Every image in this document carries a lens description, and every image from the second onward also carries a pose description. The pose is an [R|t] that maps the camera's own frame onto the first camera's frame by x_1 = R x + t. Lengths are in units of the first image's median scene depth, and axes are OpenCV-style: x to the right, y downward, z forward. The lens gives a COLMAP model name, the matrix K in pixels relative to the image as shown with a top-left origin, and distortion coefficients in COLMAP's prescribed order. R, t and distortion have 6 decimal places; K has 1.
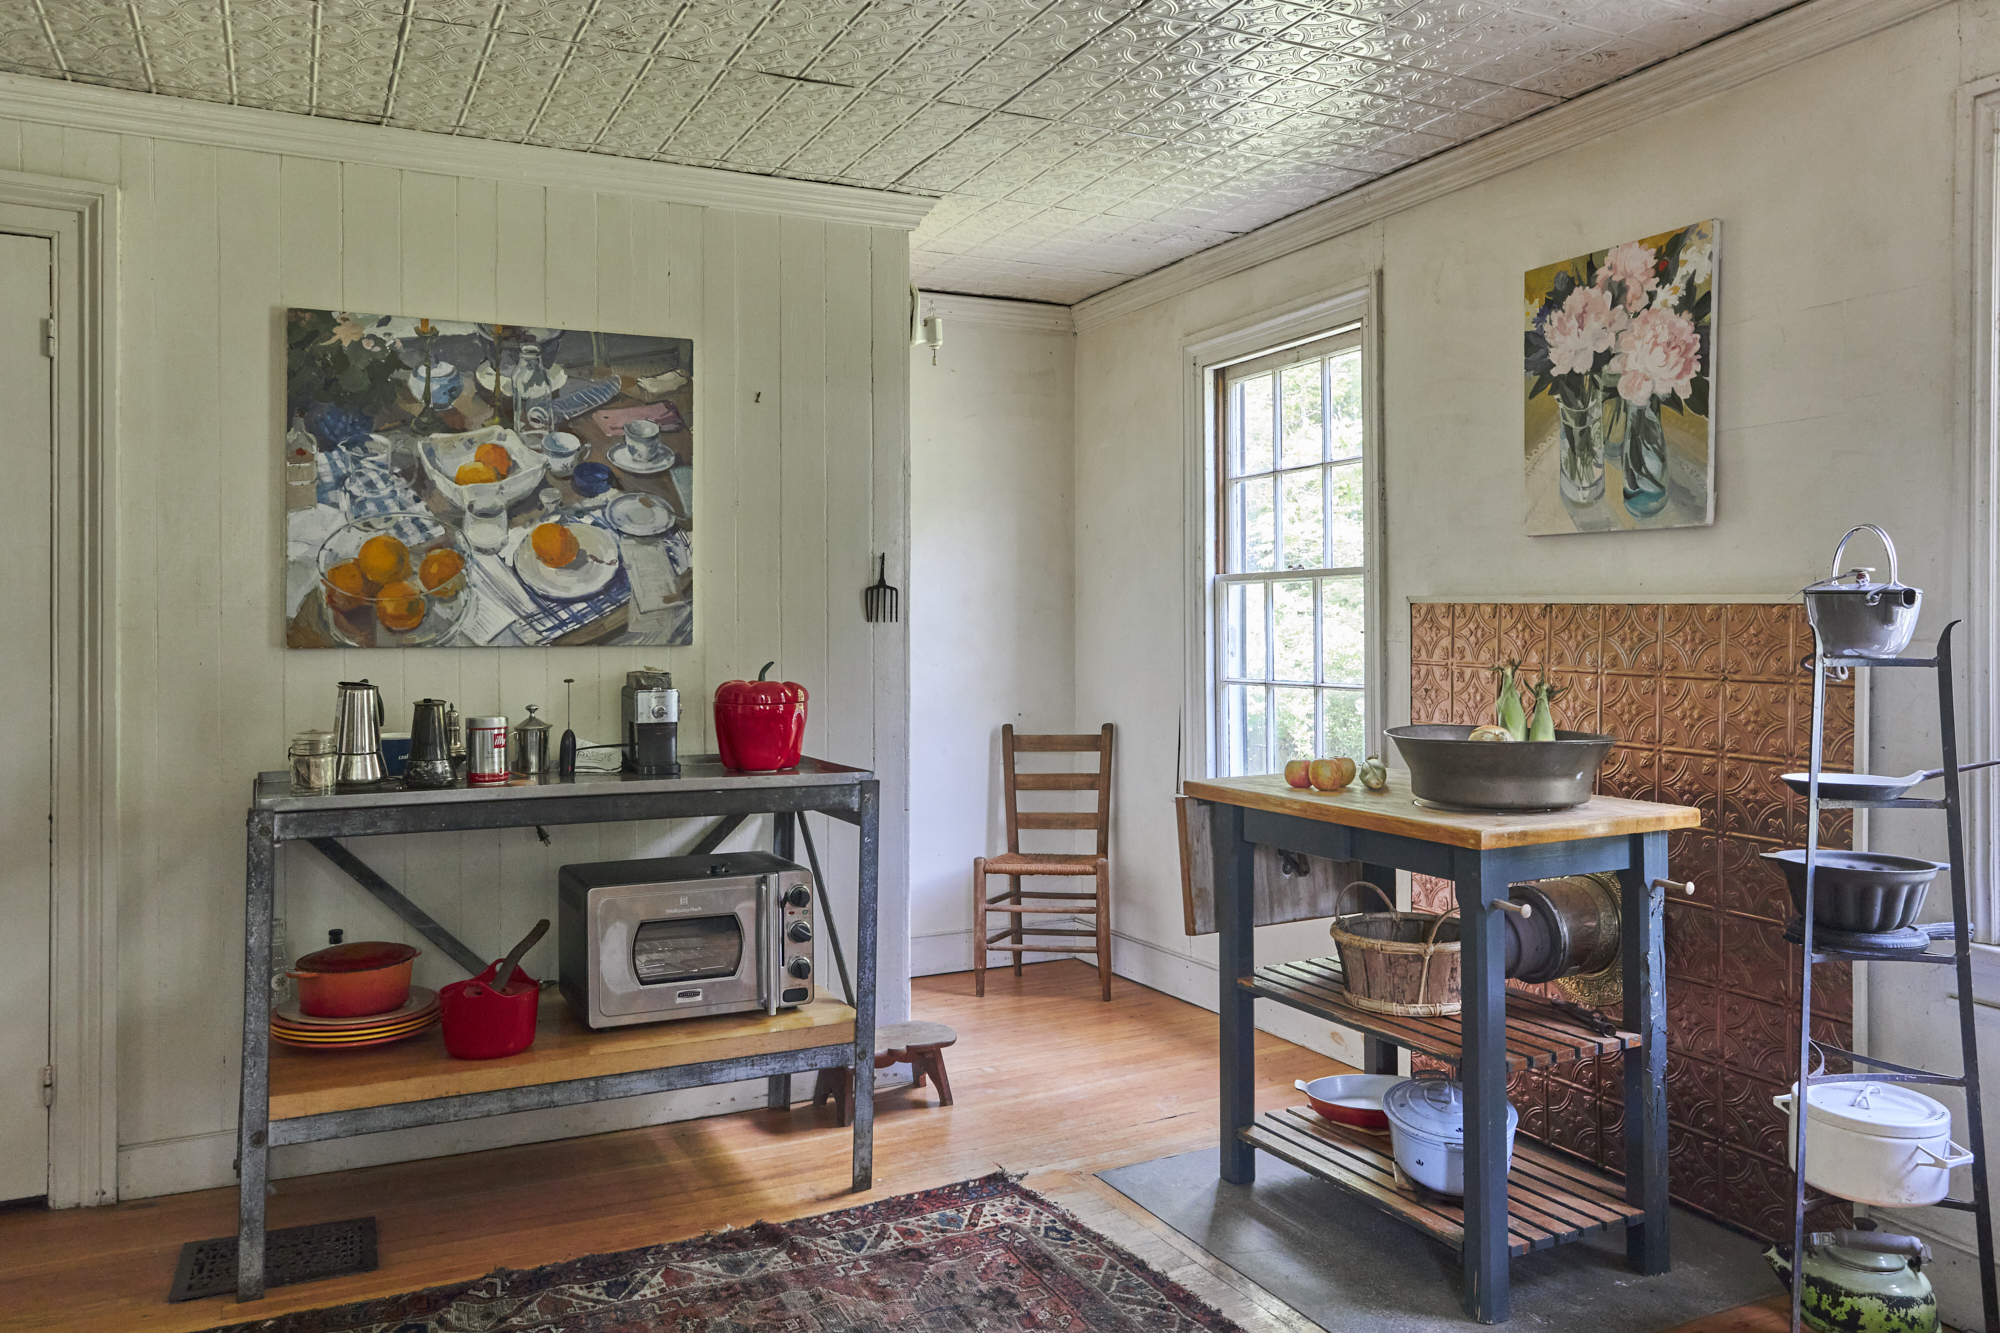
lens RADIAL K [[1533.9, 0, 1001.4], [0, 1533.9, 660.7], [0, 0, 1]] dist [0.013524, 0.007946]
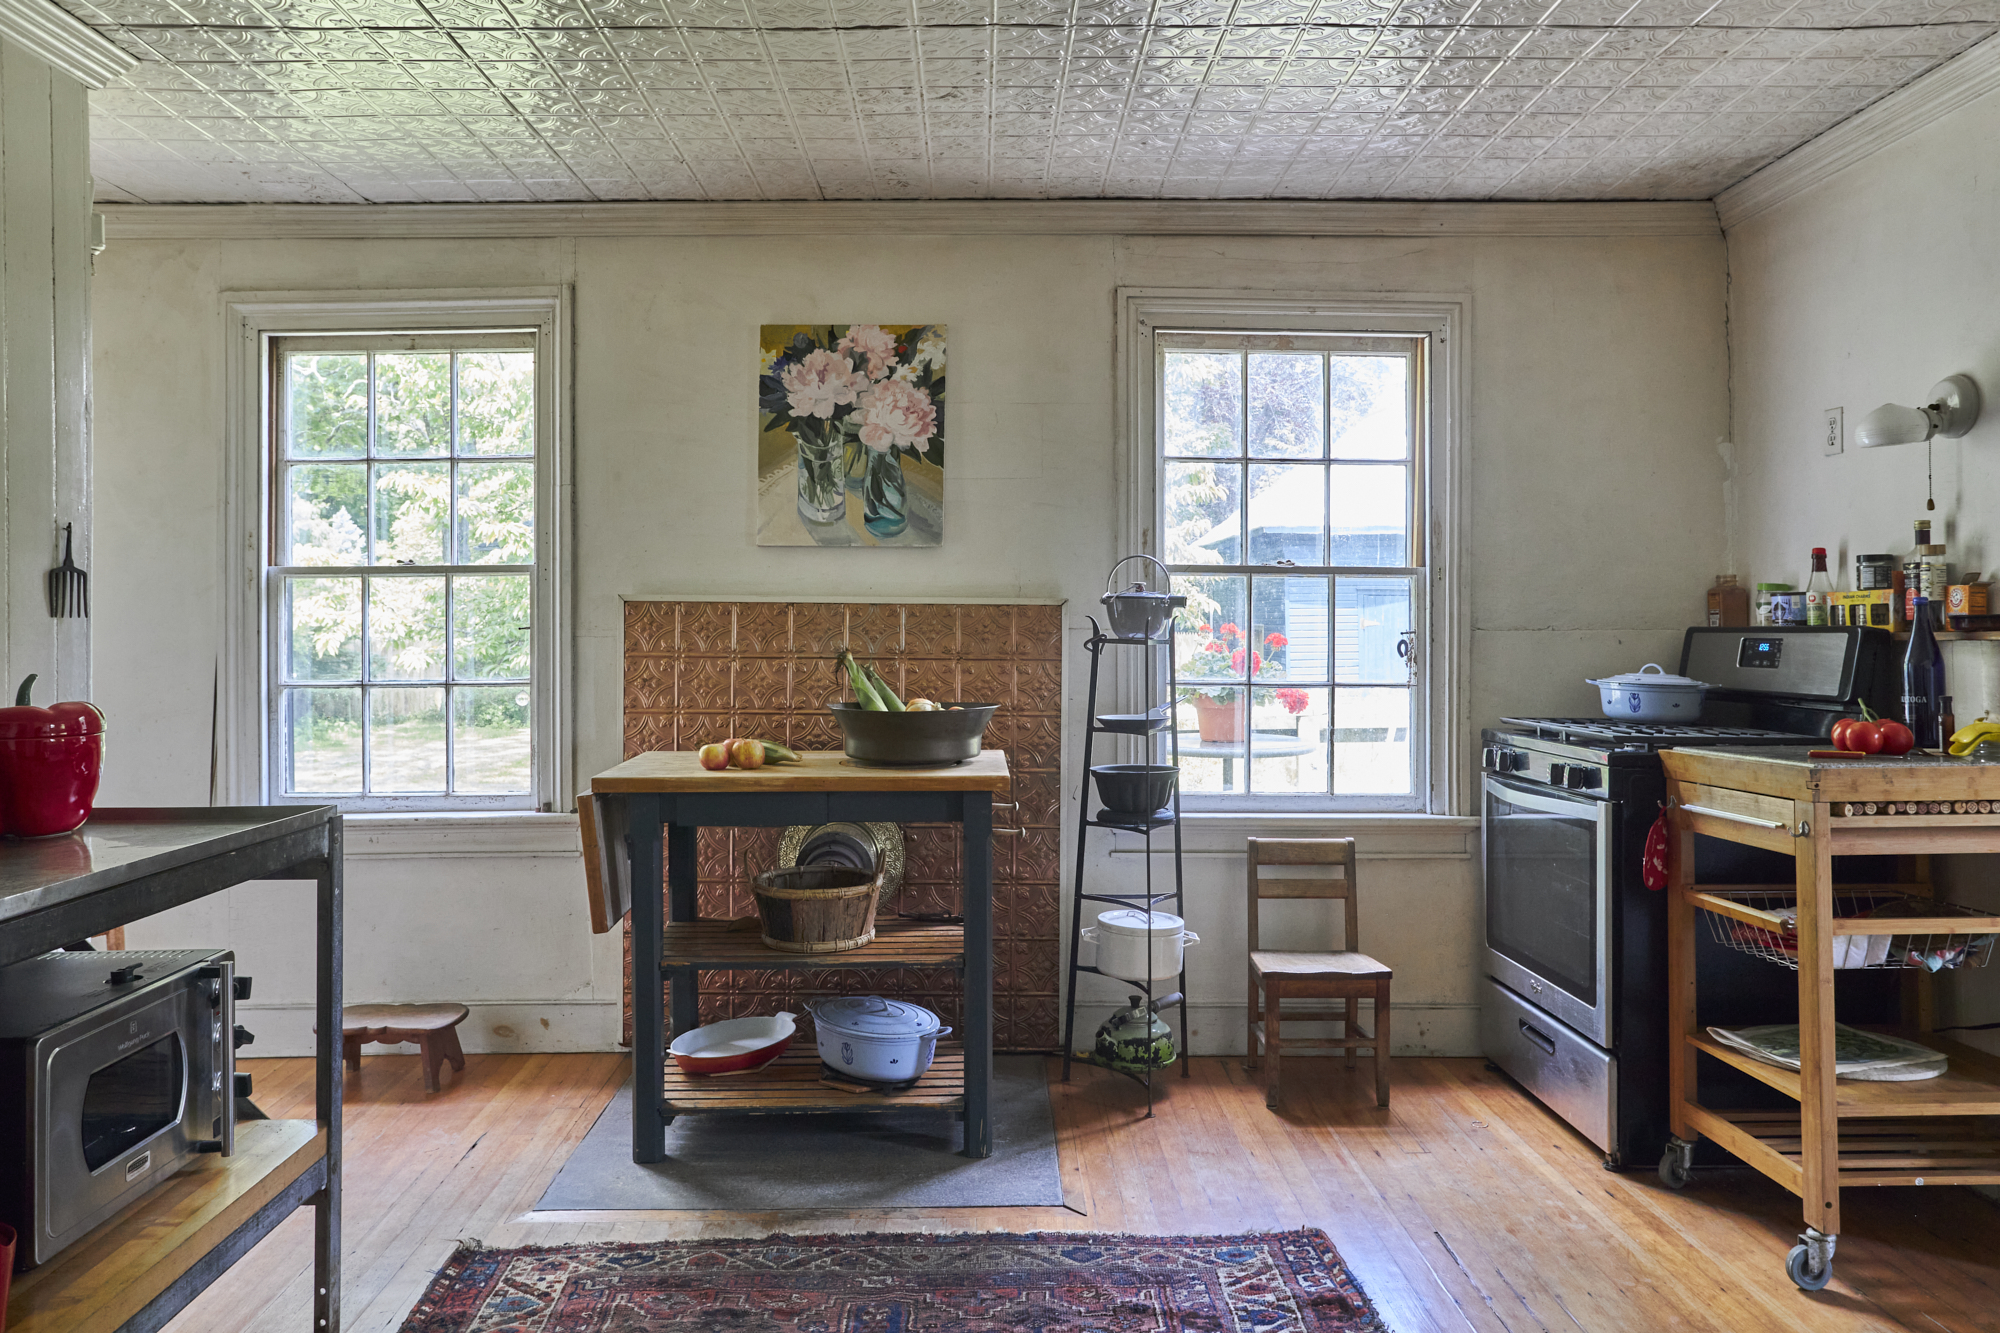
lens RADIAL K [[1427.6, 0, 995.4], [0, 1427.6, 651.1], [0, 0, 1]] dist [-0.011931, -0.000966]
pose [[0.411395, -0.019069, 0.911258, -0.638084], [0.027518, 0.999585, 0.008494, -0.004100], [-0.911042, 0.021581, 0.411749, 0.407972]]
